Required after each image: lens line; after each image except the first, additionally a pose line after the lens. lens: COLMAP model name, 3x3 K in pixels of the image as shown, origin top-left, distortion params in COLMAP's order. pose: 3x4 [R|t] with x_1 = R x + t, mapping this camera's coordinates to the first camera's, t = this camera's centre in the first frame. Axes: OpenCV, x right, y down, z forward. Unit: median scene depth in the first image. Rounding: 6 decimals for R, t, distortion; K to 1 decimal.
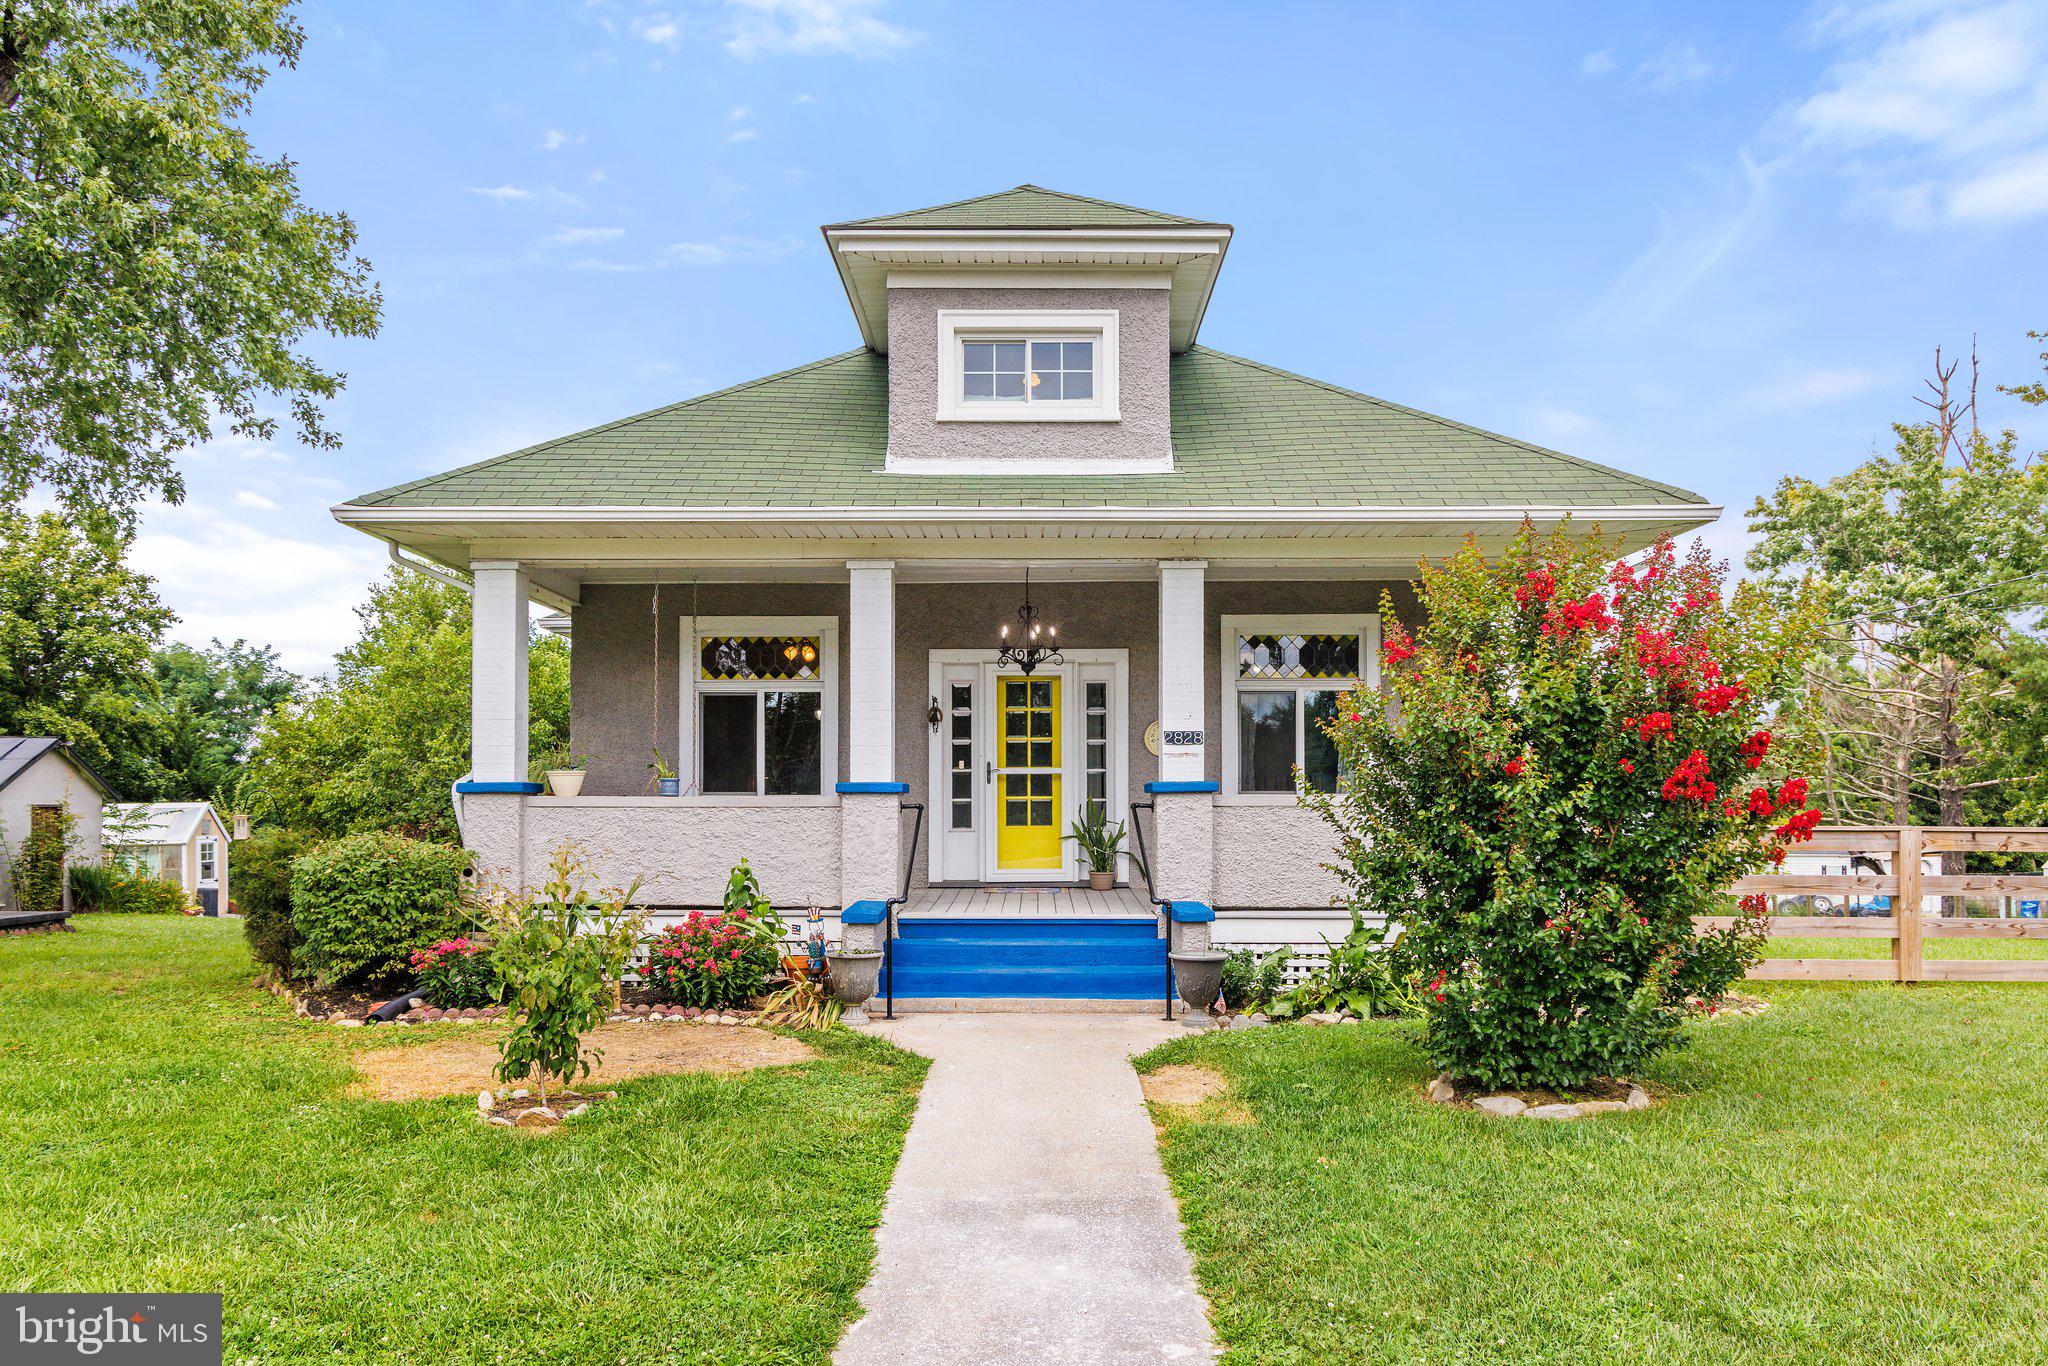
lens RADIAL K [[1462.8, 0, 1019.6], [0, 1462.8, 806.8], [0, 0, 1]] dist [0.015476, 0.004990]
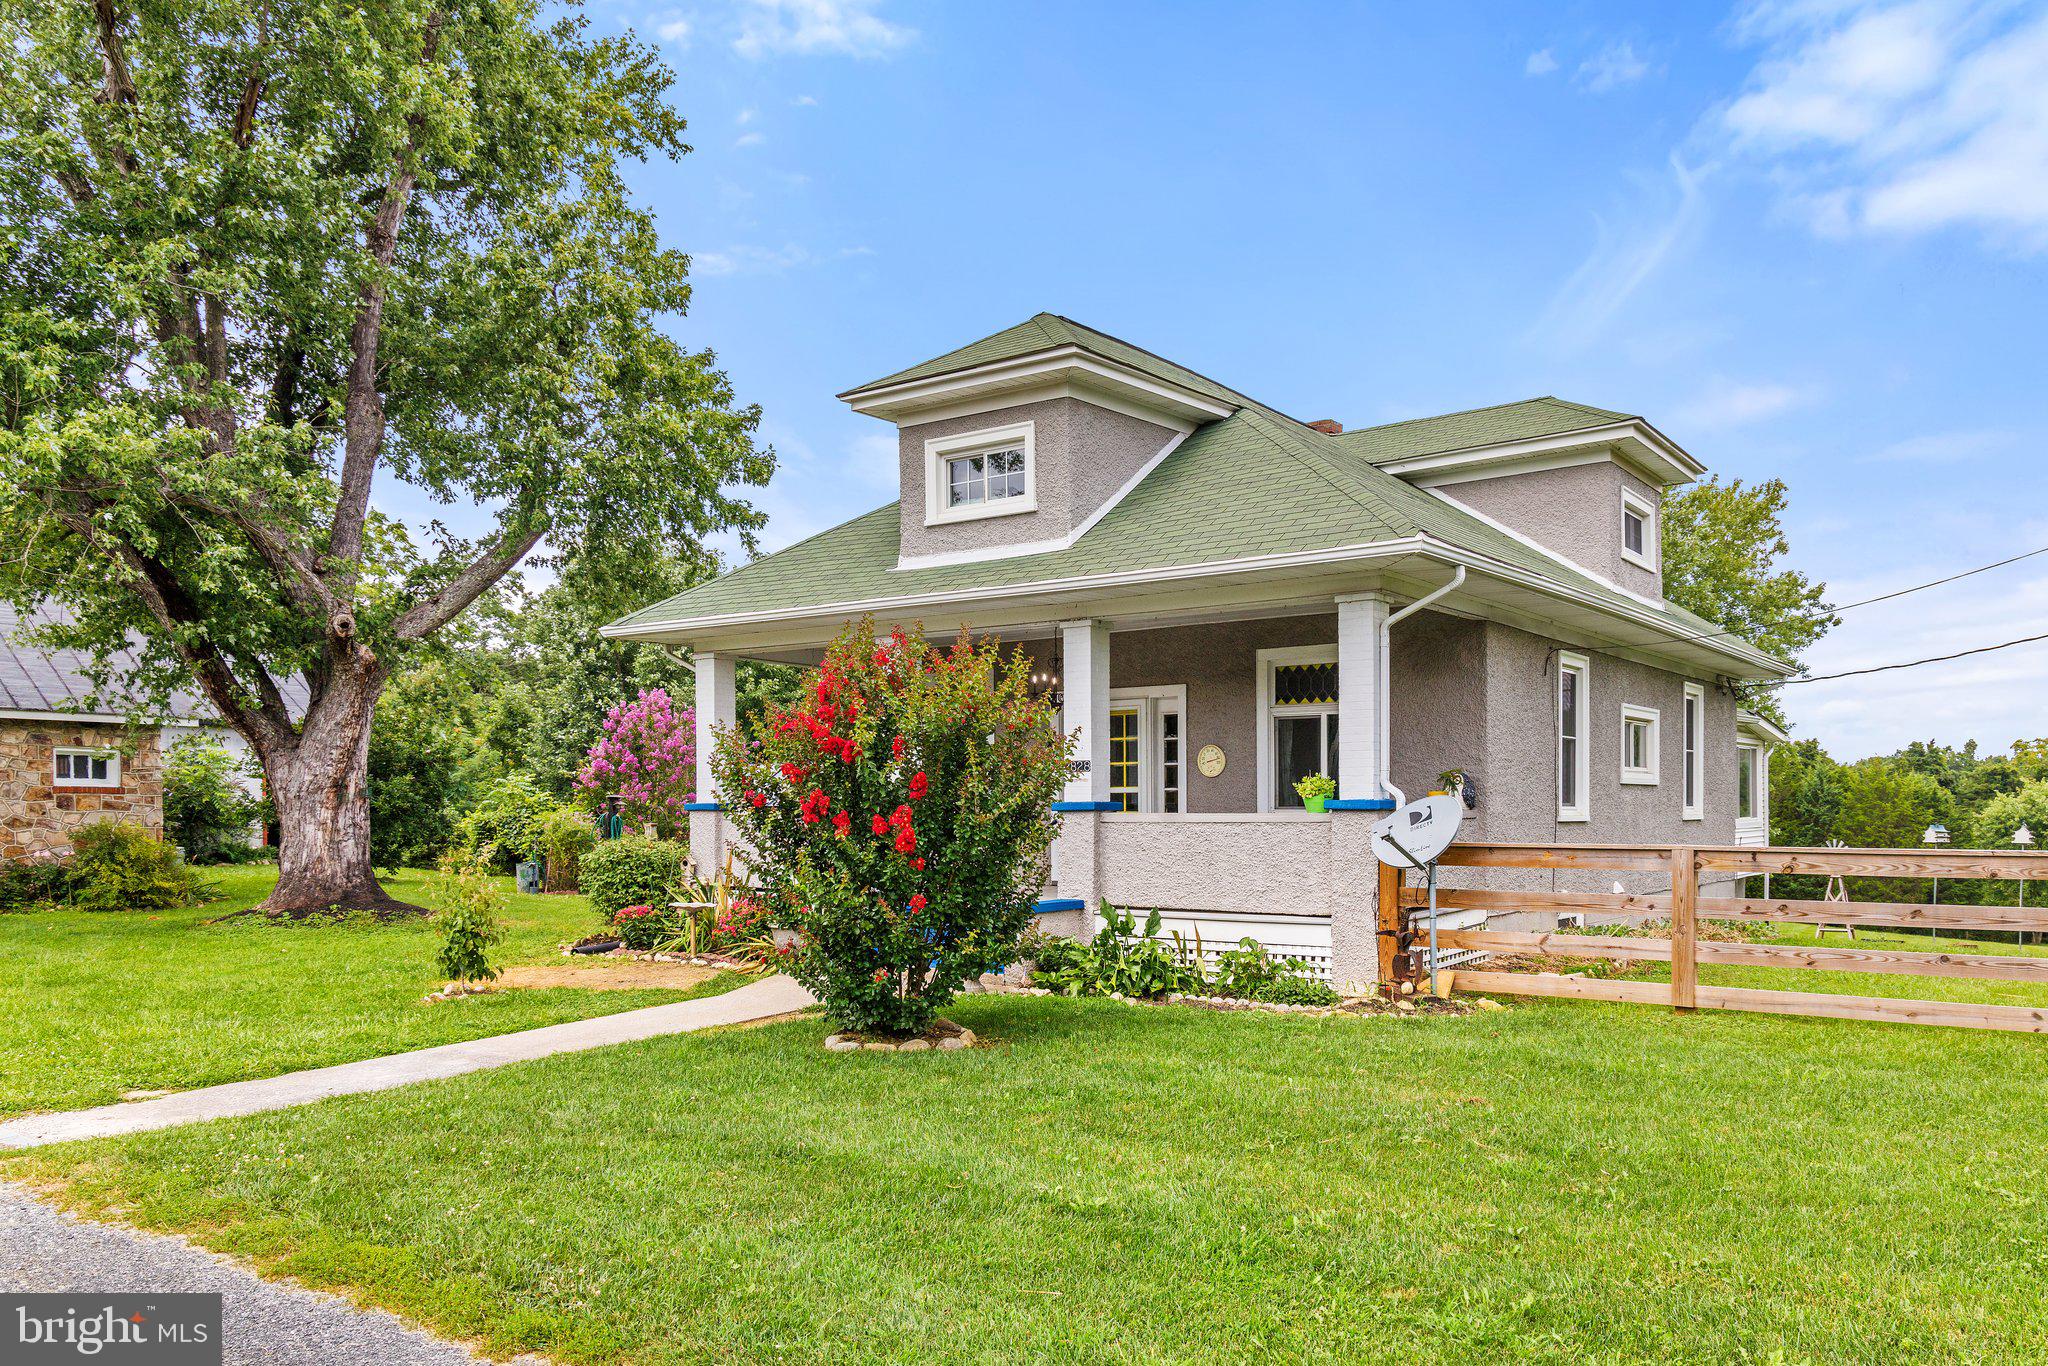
lens RADIAL K [[1450.7, 0, 1021.7], [0, 1450.7, 859.8], [0, 0, 1]] dist [-0.000835, -0.152668]
pose [[0.827229, 0.021040, -0.561470, 0.741622], [-0.002217, 0.999413, 0.034185, -0.010124], [0.561860, -0.027034, 0.826790, -0.030111]]
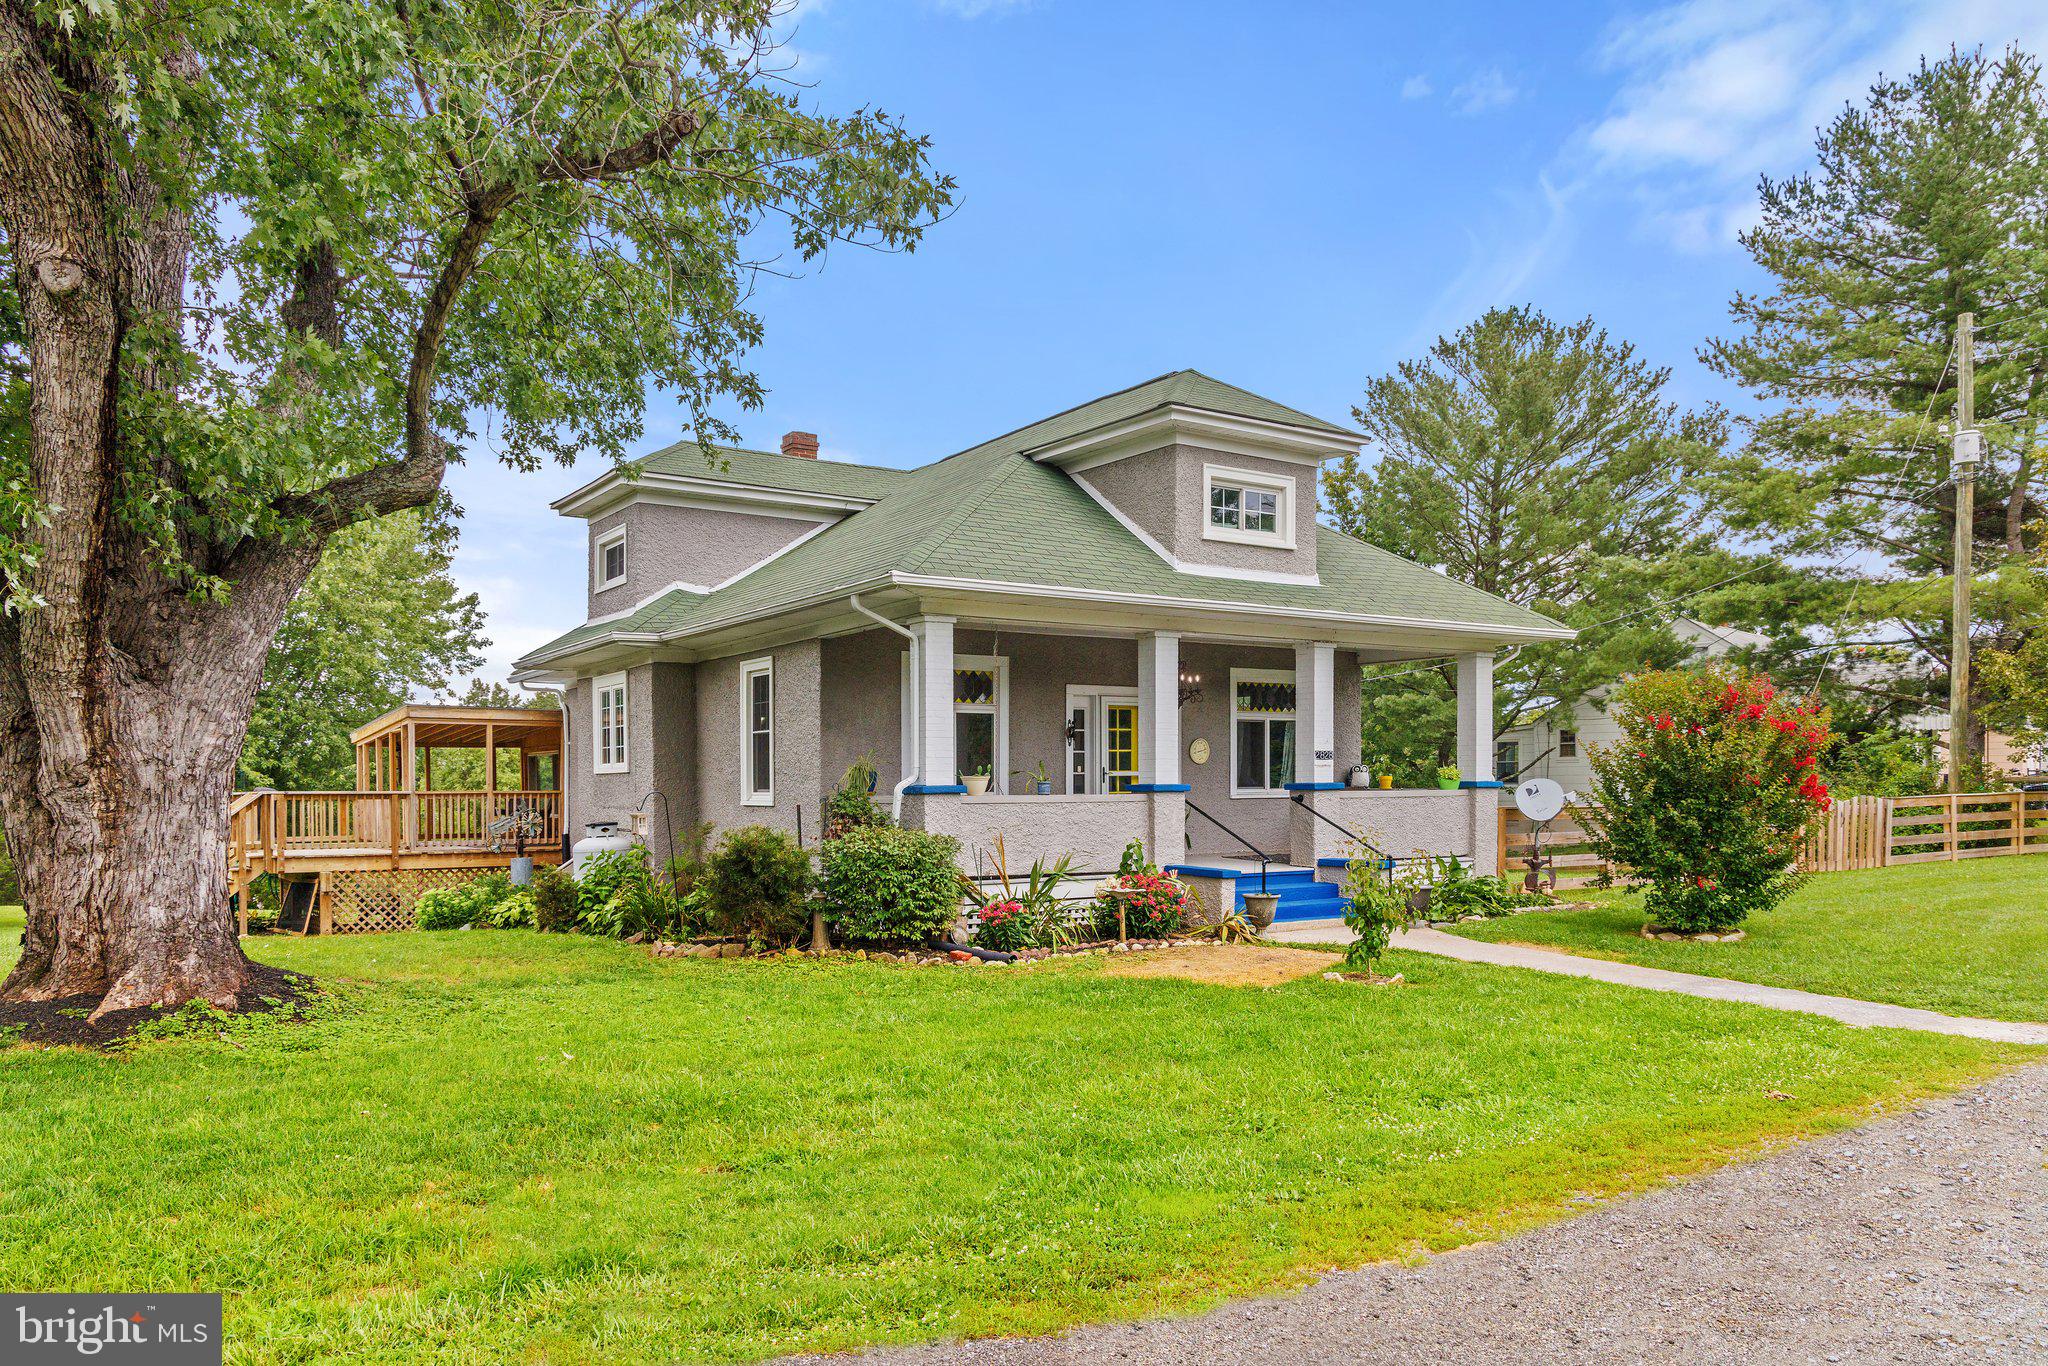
lens RADIAL K [[1420.3, 0, 1045.5], [0, 1420.3, 819.8], [0, 0, 1]] dist [0.037070, 0.004421]
pose [[0.828954, -0.019202, 0.558987, -0.984888], [0.008038, 0.999716, 0.022422, -0.013789], [-0.559259, -0.014094, 0.828873, -0.103455]]
